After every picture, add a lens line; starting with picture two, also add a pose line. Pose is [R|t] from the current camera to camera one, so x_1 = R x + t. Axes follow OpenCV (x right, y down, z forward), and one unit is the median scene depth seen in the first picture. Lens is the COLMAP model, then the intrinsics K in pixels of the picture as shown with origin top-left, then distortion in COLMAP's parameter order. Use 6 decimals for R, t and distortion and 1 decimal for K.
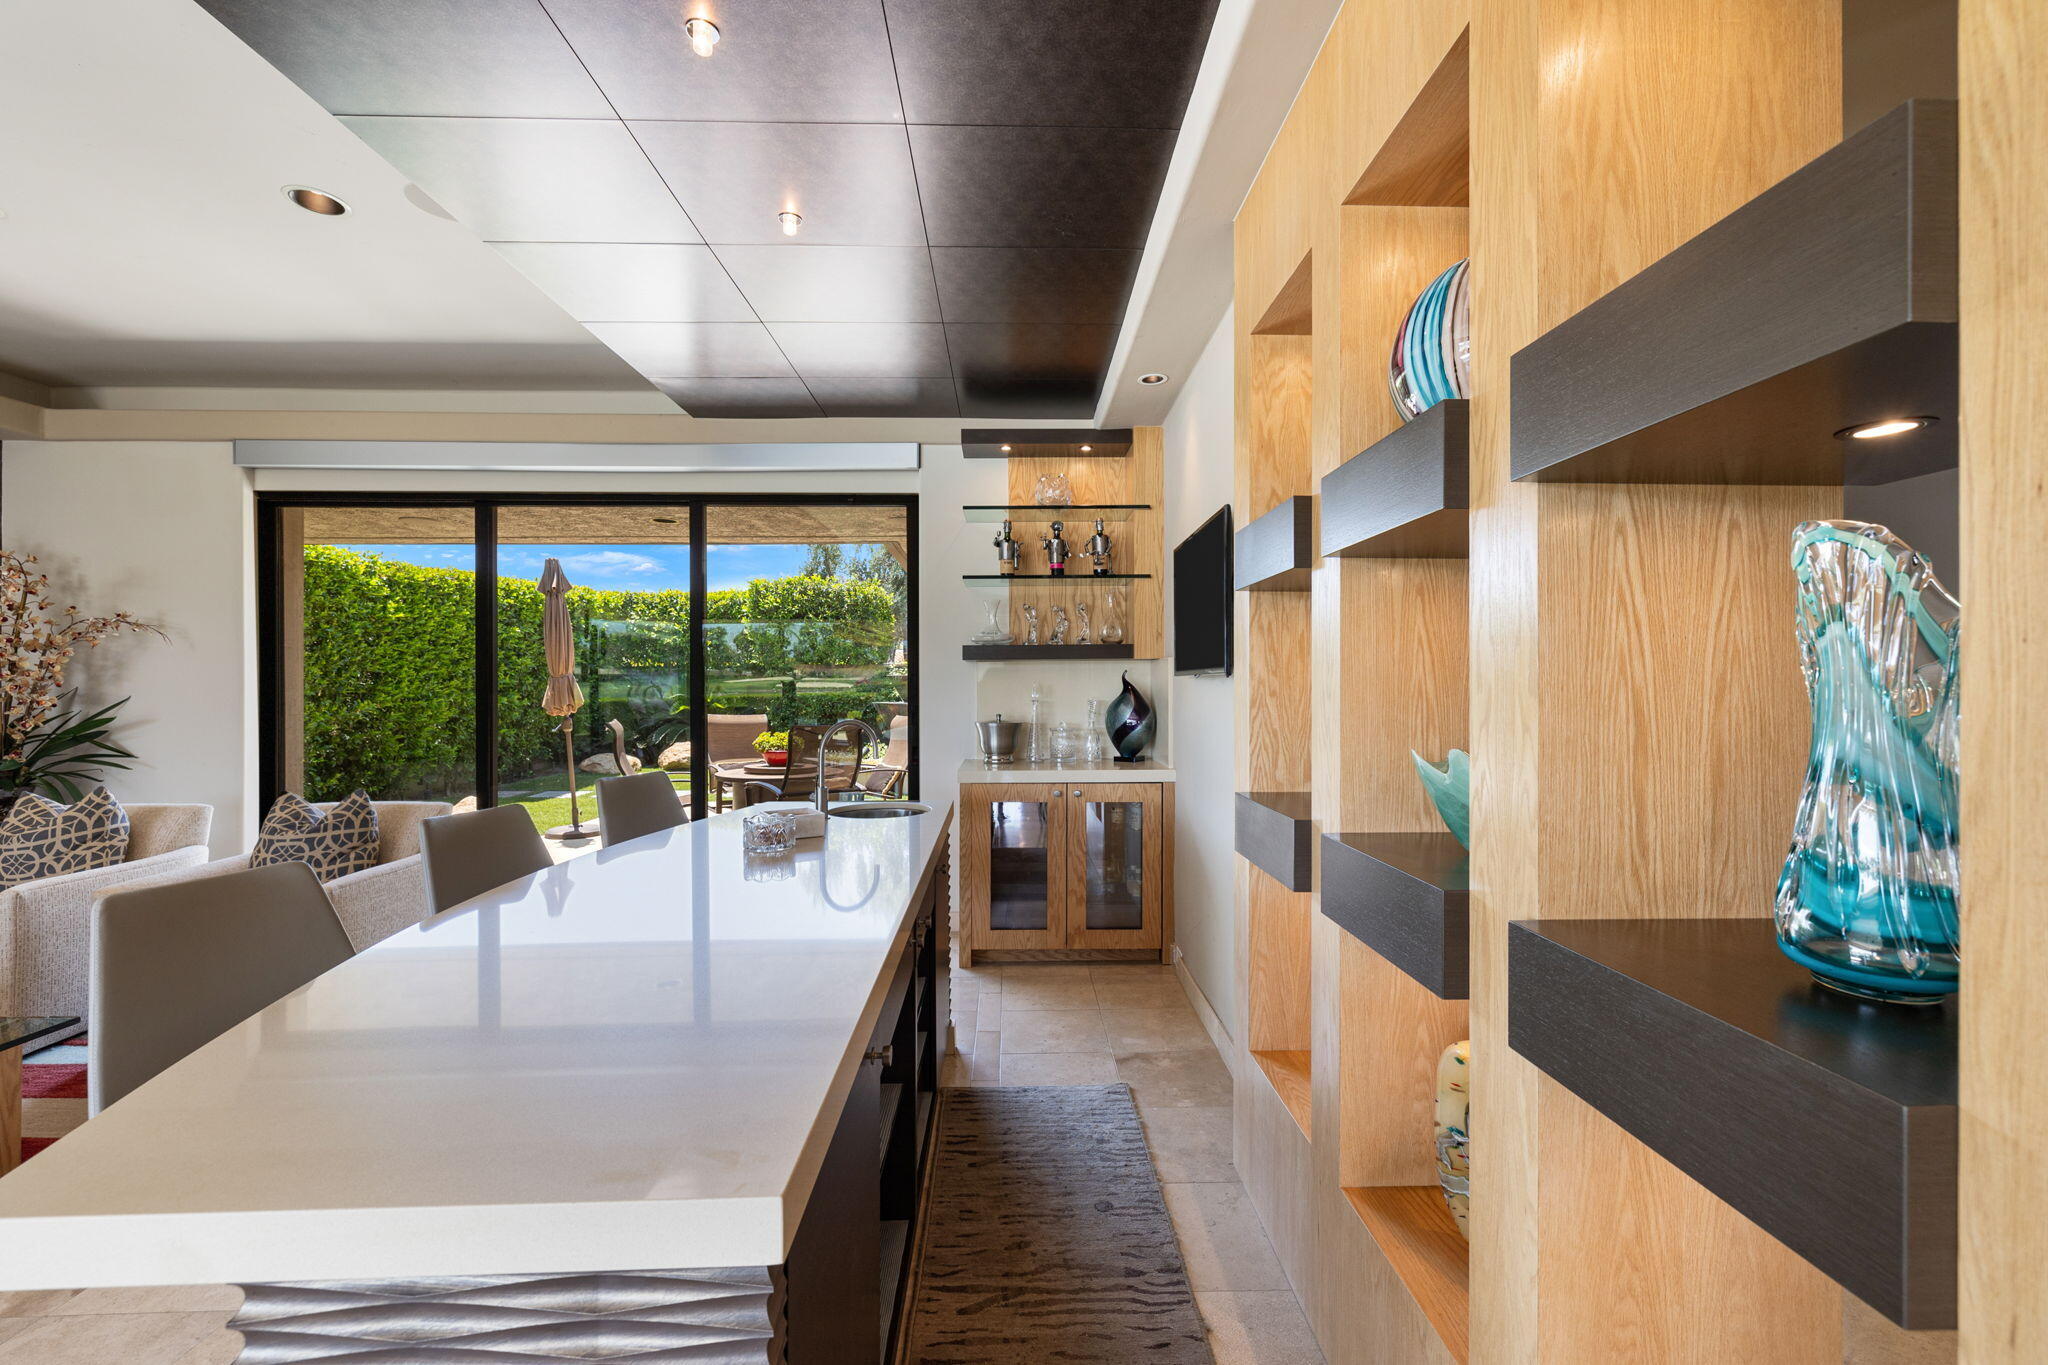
lens RADIAL K [[855.2, 0, 1024.0], [0, 855.2, 682.5], [0, 0, 1]] dist [0.001732, 0.000423]
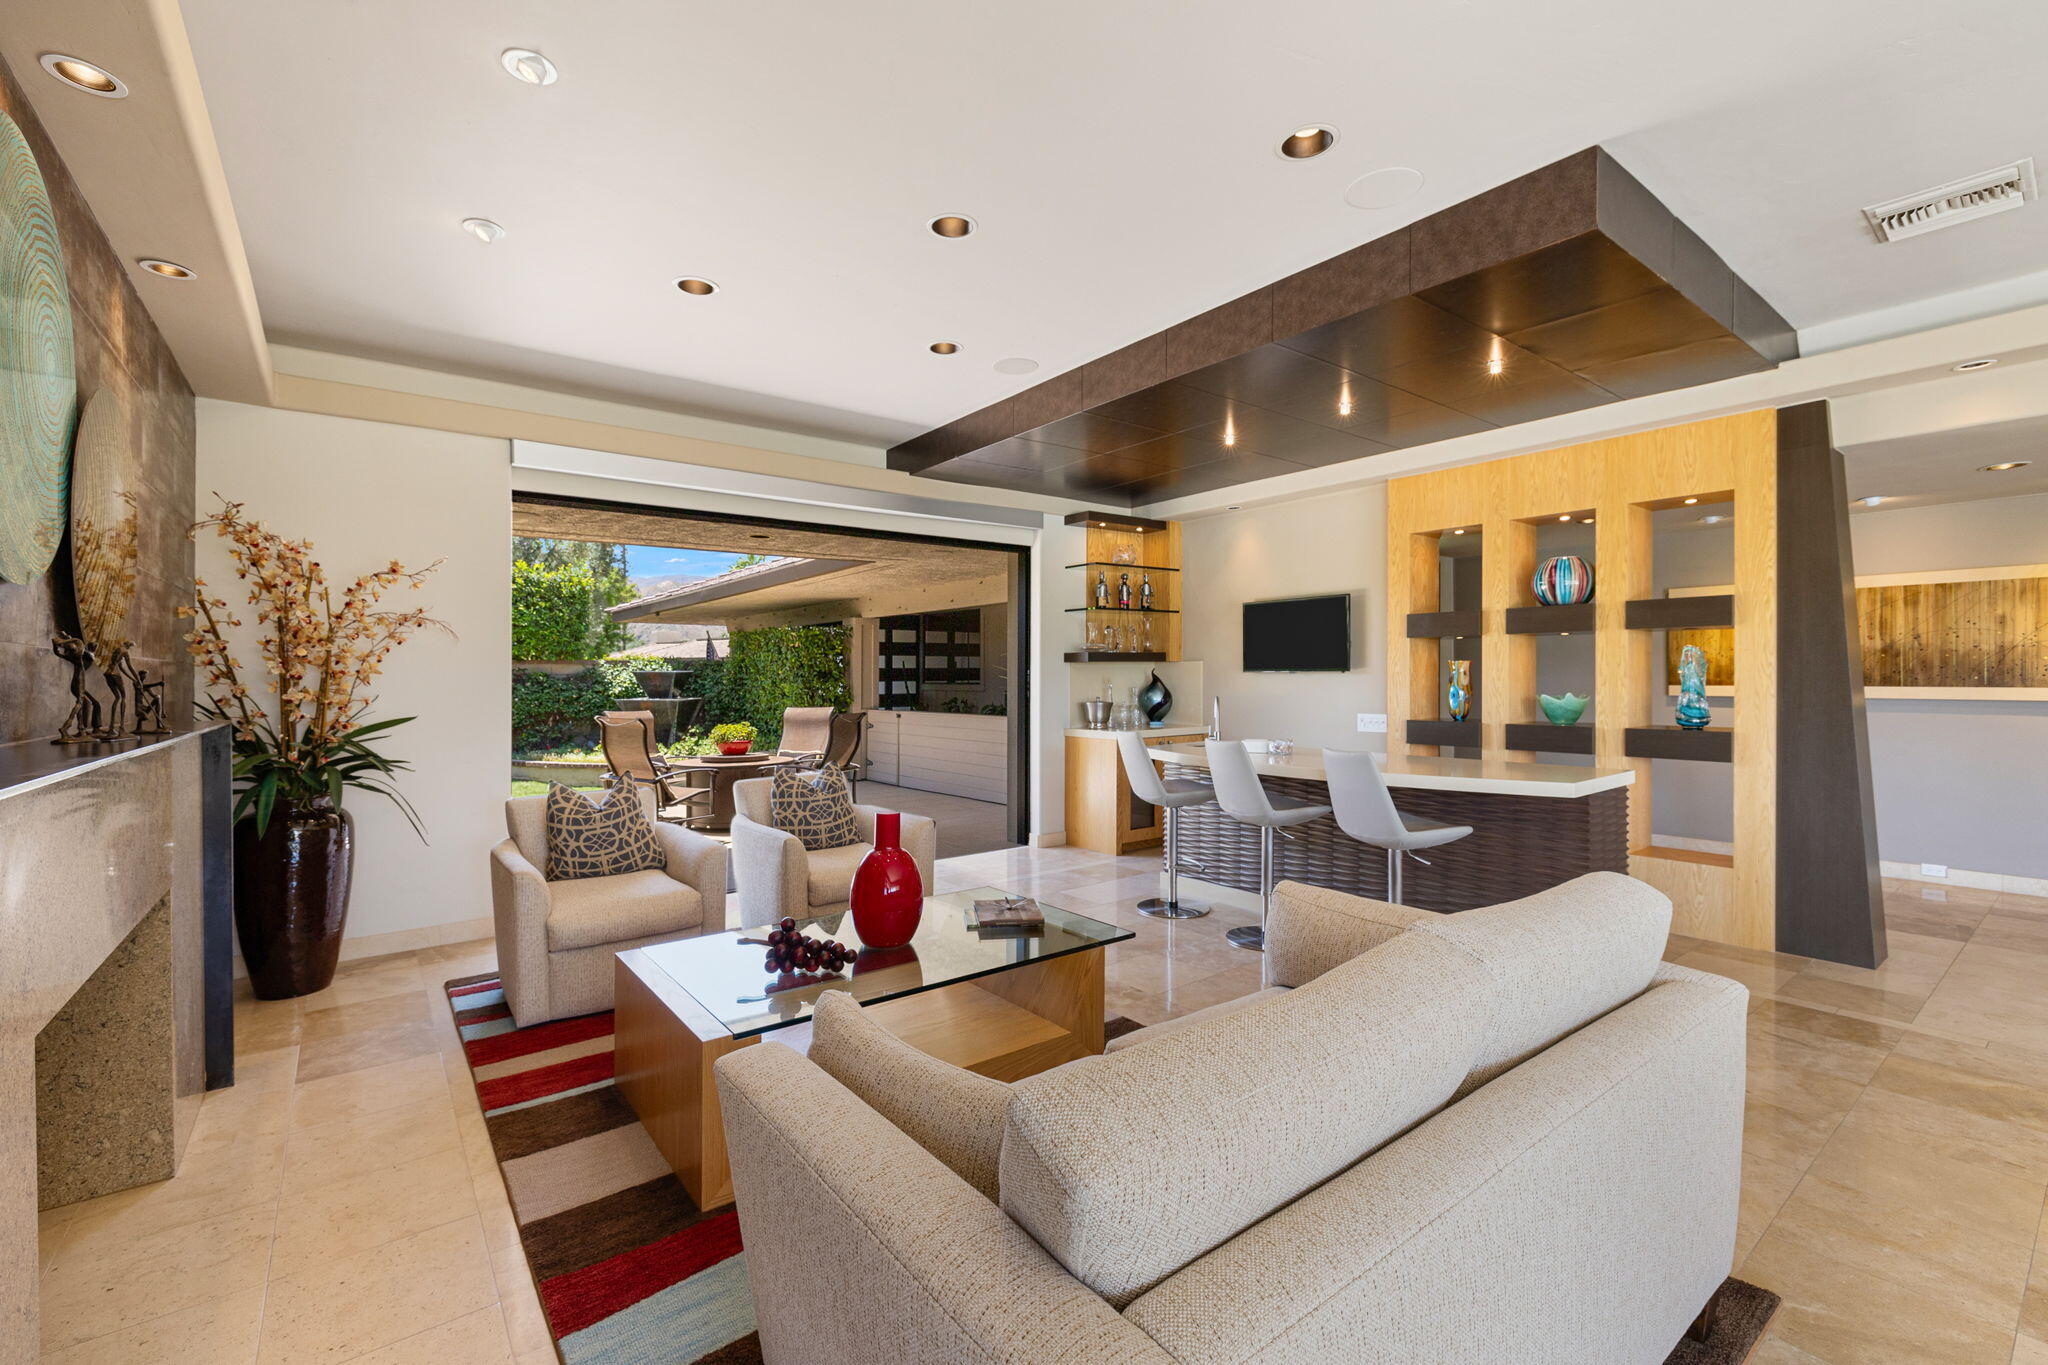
lens RADIAL K [[876.9, 0, 1027.3], [0, 876.9, 669.8], [0, 0, 1]] dist [-0.001604, 0.000183]
pose [[0.803334, 0.000499, 0.595529, -1.049083], [0.005739, 0.999947, -0.008580, 0.000989], [-0.595502, 0.010311, 0.803288, -0.186622]]
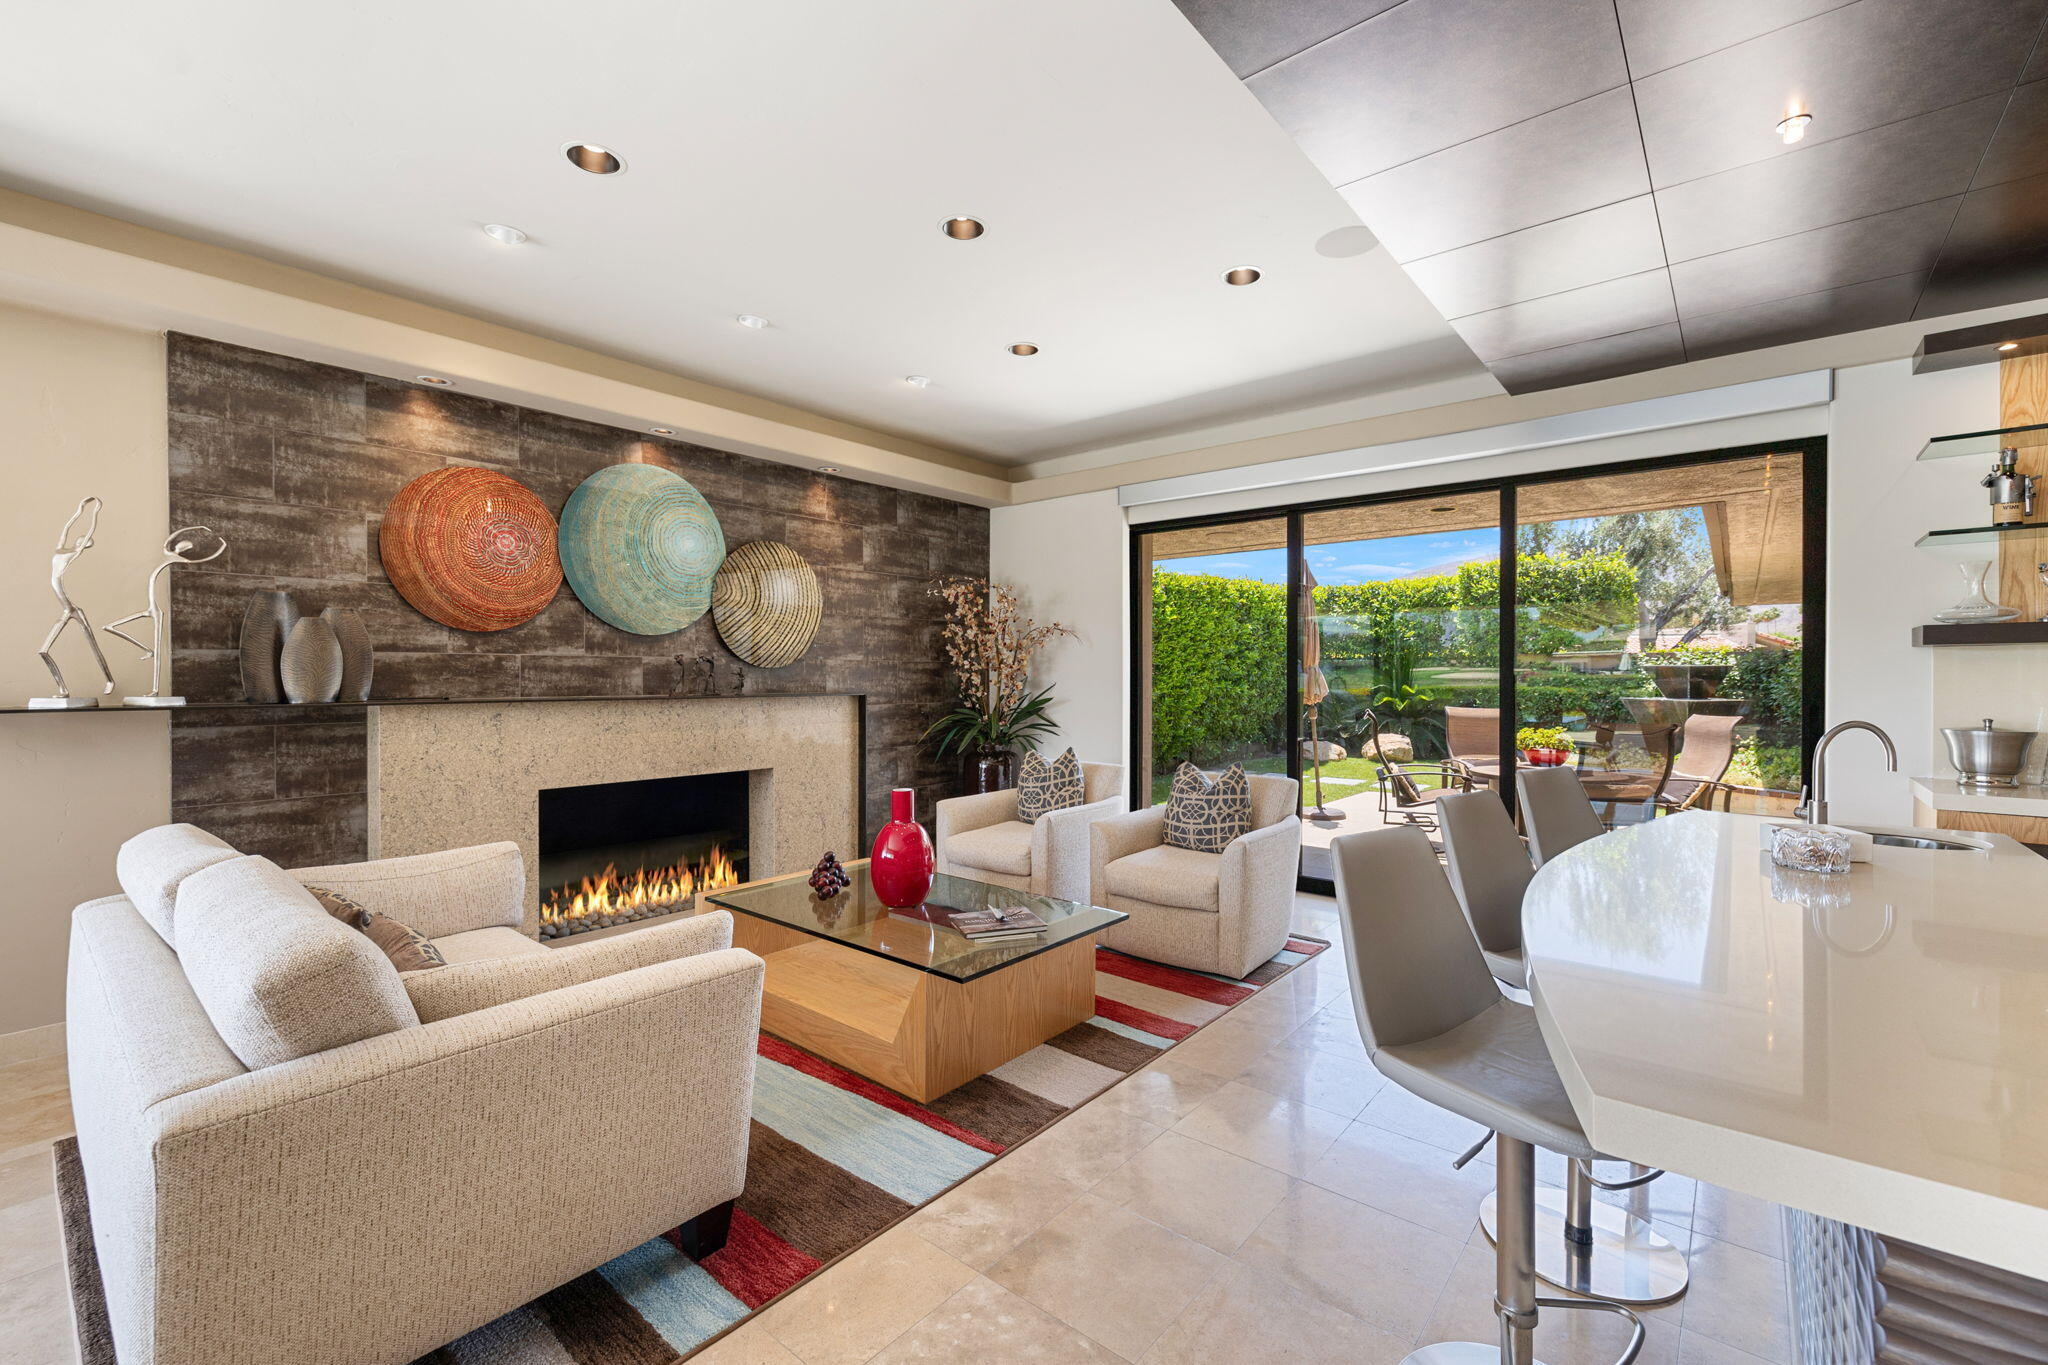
lens RADIAL K [[860.5, 0, 1022.3], [0, 860.5, 675.1], [0, 0, 1]] dist [-0.003933, -0.000235]
pose [[0.752107, 0.003312, -0.659032, -0.166661], [-0.002403, 0.999995, 0.002283, 0.000541], [0.659036, -0.000134, 0.752111, -0.081752]]
